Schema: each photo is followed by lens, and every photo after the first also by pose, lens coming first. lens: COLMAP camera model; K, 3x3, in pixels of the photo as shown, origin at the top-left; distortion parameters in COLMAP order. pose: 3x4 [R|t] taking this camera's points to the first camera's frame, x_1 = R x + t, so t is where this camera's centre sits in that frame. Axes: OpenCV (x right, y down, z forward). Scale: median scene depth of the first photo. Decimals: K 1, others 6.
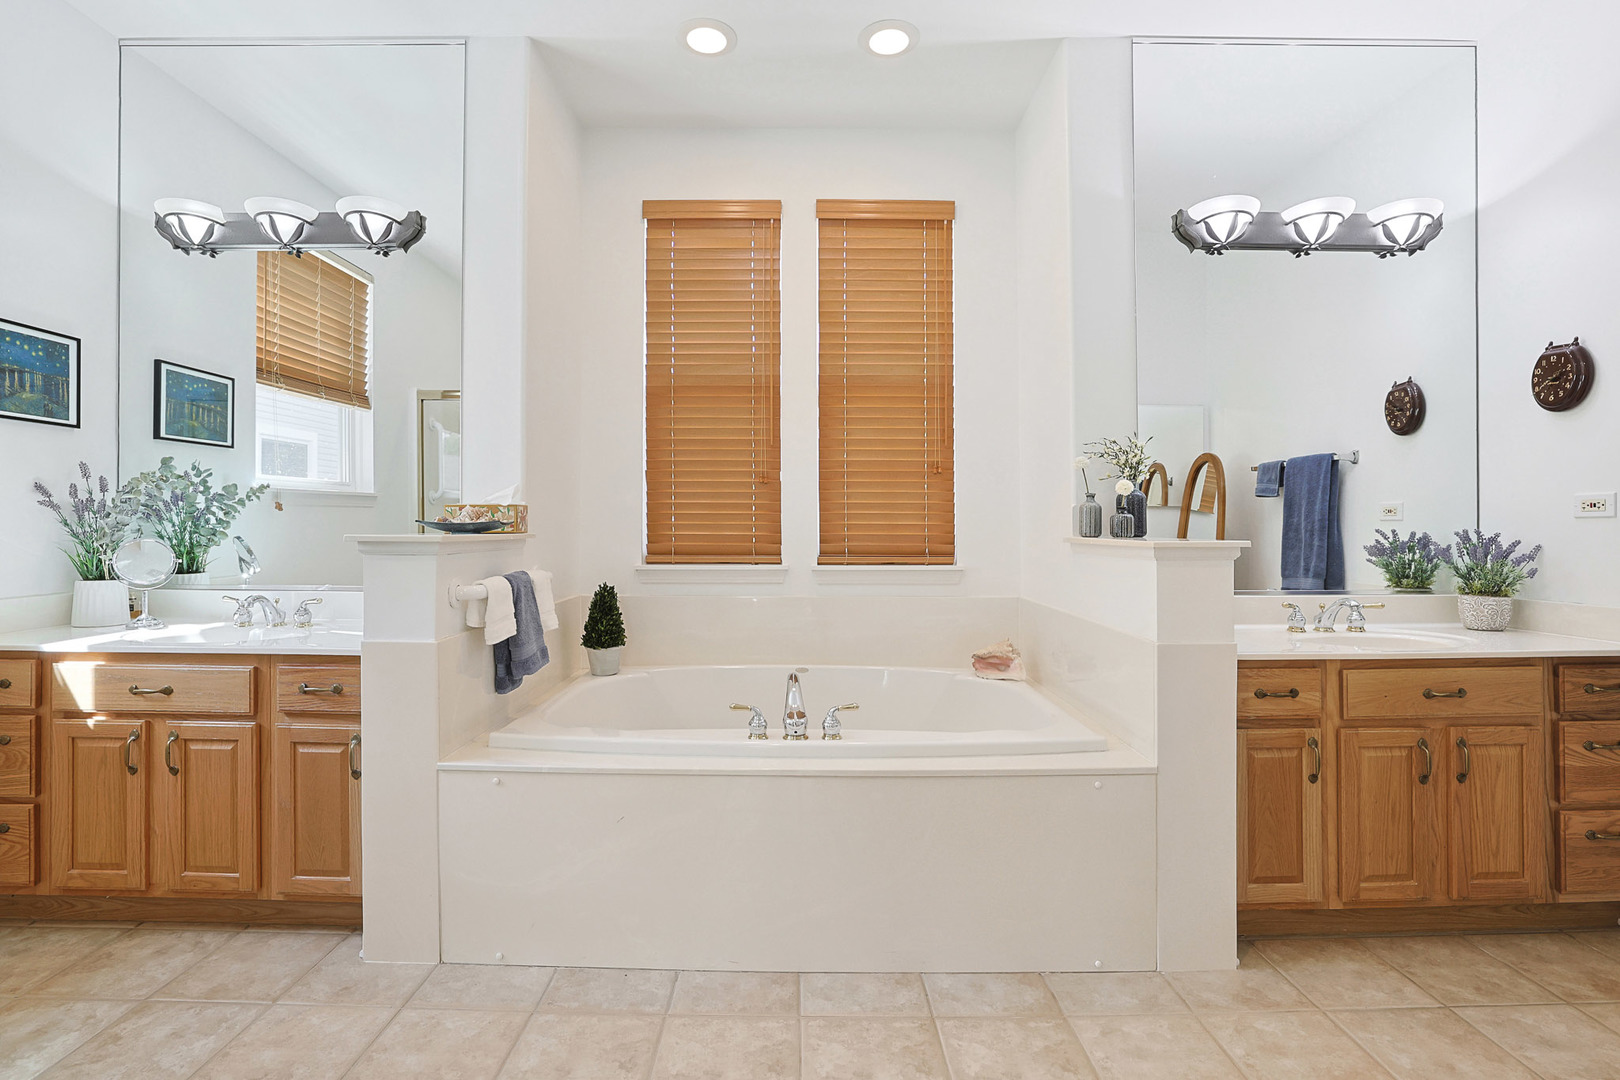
lens RADIAL K [[753.2, 0, 810.0], [0, 753.2, 540.0], [0, 0, 1]] dist [-0.051724, 0.017455]
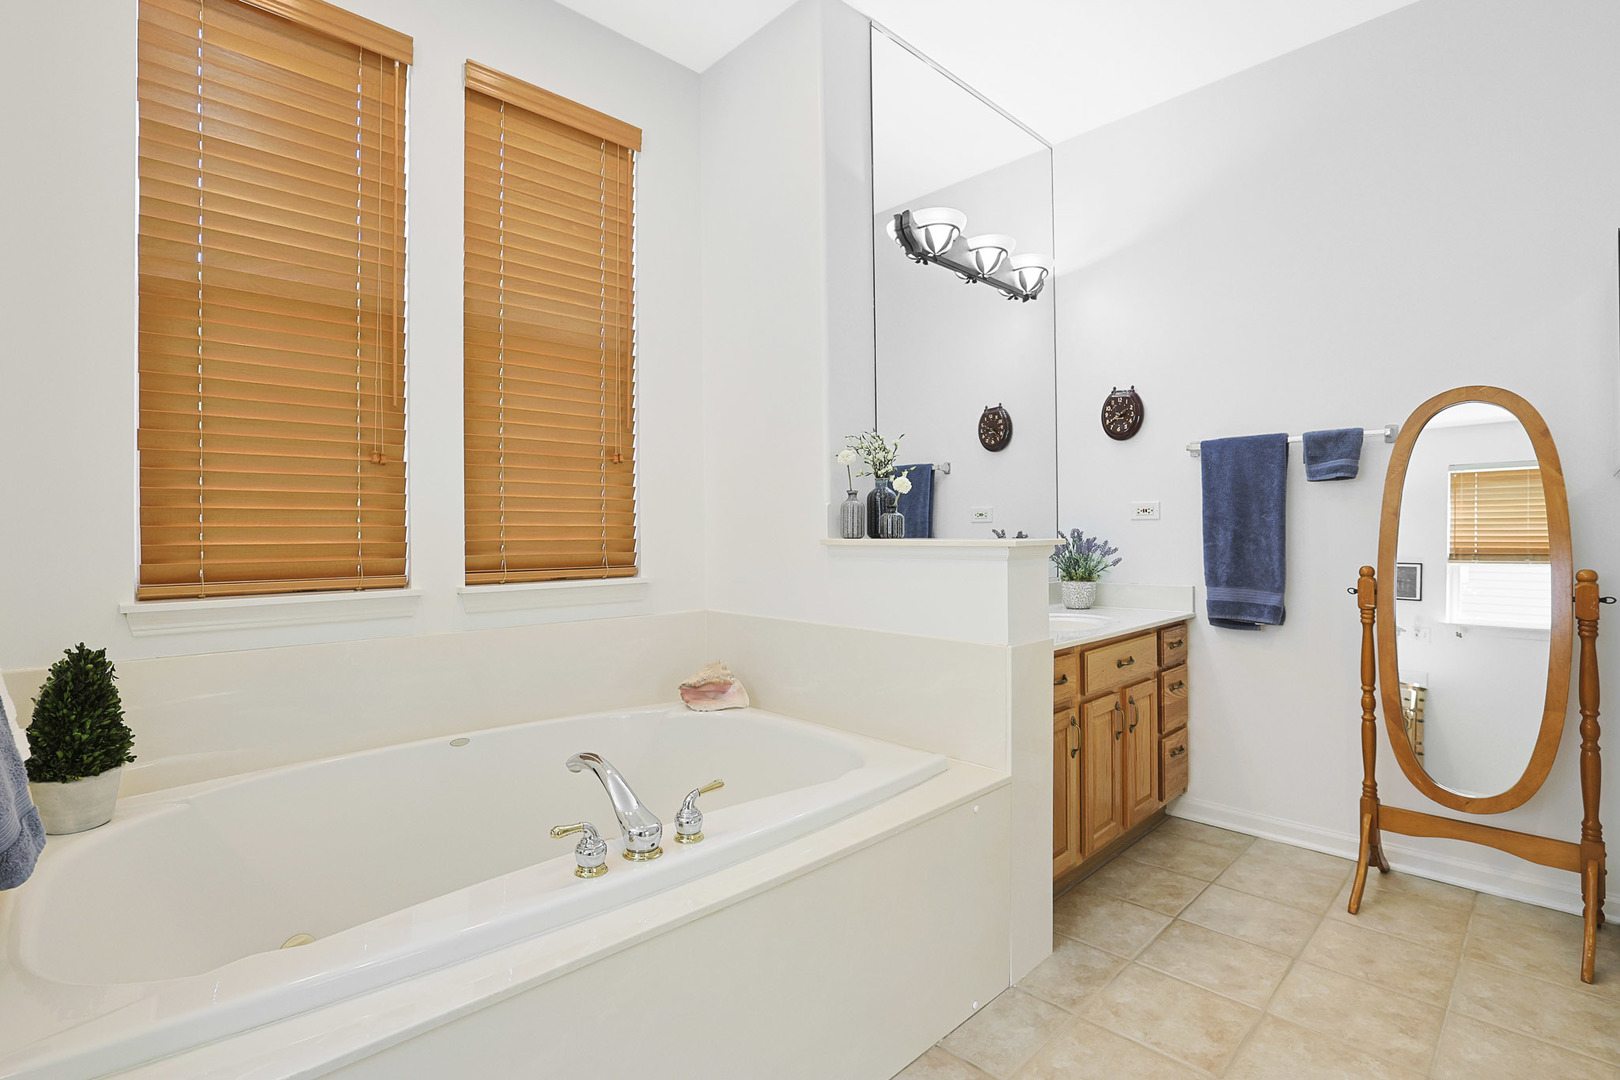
lens RADIAL K [[753.2, 0, 810.0], [0, 753.2, 540.0], [0, 0, 1]] dist [-0.051724, 0.017455]
pose [[0.725707, -0.013682, 0.687868, -0.238486], [0.018723, 0.999825, 0.000134, -0.003280], [-0.687749, 0.012781, 0.725836, 0.294765]]
